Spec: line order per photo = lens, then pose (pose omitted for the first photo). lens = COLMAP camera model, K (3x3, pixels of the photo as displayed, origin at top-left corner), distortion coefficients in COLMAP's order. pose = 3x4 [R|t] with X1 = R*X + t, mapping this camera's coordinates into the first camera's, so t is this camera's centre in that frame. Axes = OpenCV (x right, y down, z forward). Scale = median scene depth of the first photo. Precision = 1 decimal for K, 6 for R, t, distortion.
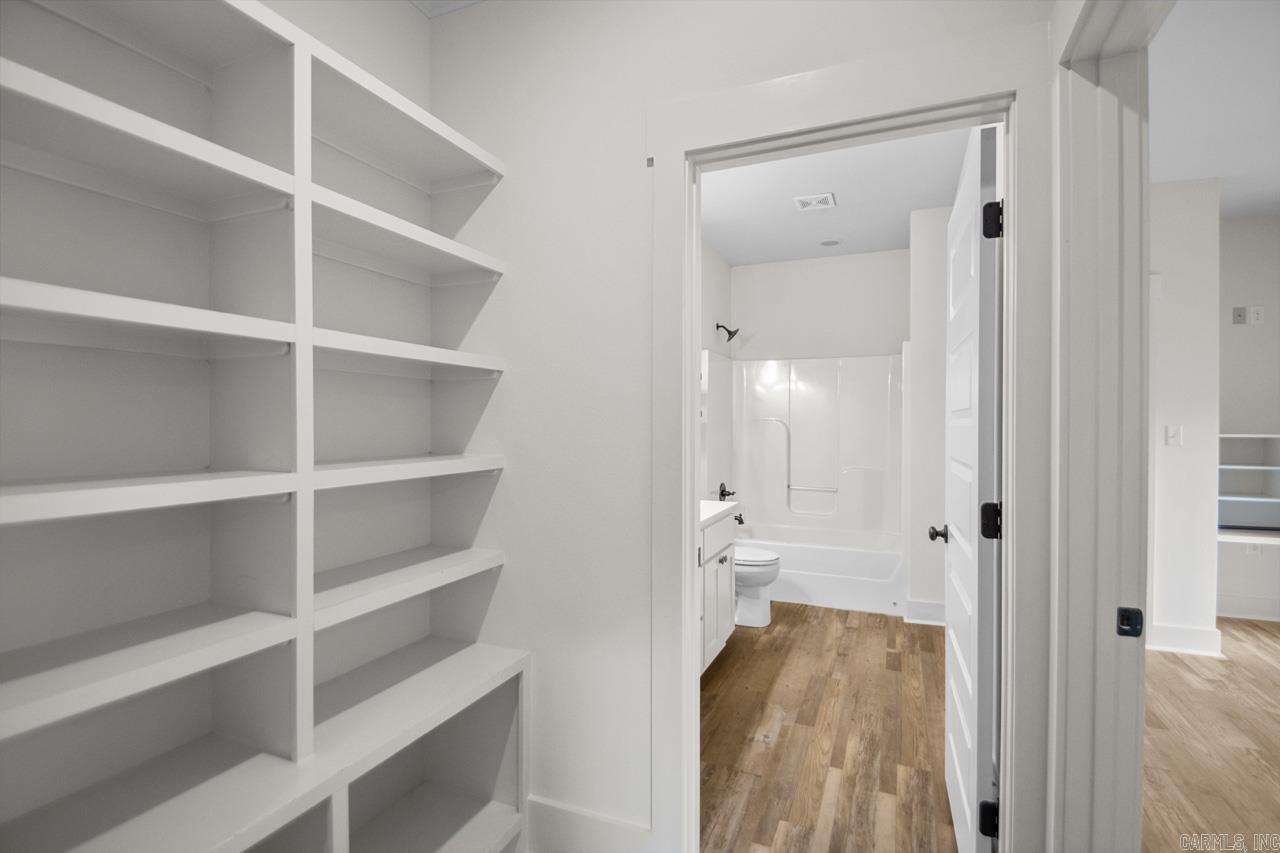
lens RADIAL K [[594.1, 0, 638.1], [0, 594.1, 435.6], [0, 0, 1]] dist [0.013856, -0.015863]
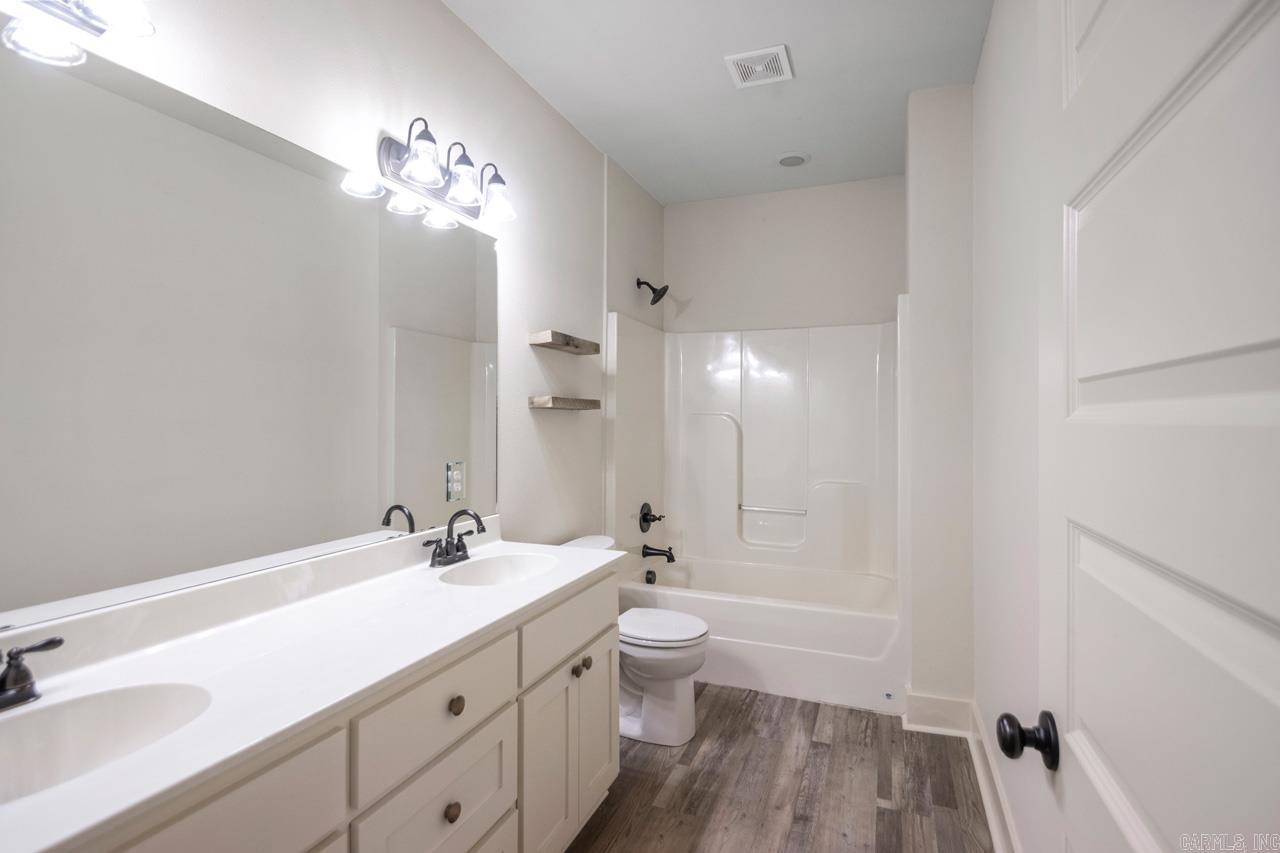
lens RADIAL K [[594.1, 0, 644.5], [0, 594.1, 424.6], [0, 0, 1]] dist [0.013856, -0.015863]
pose [[0.999607, -0.000987, 0.028018, 0.151789], [0.001300, 0.999937, -0.011135, -0.007517], [-0.028005, 0.011167, 0.999545, 0.366141]]
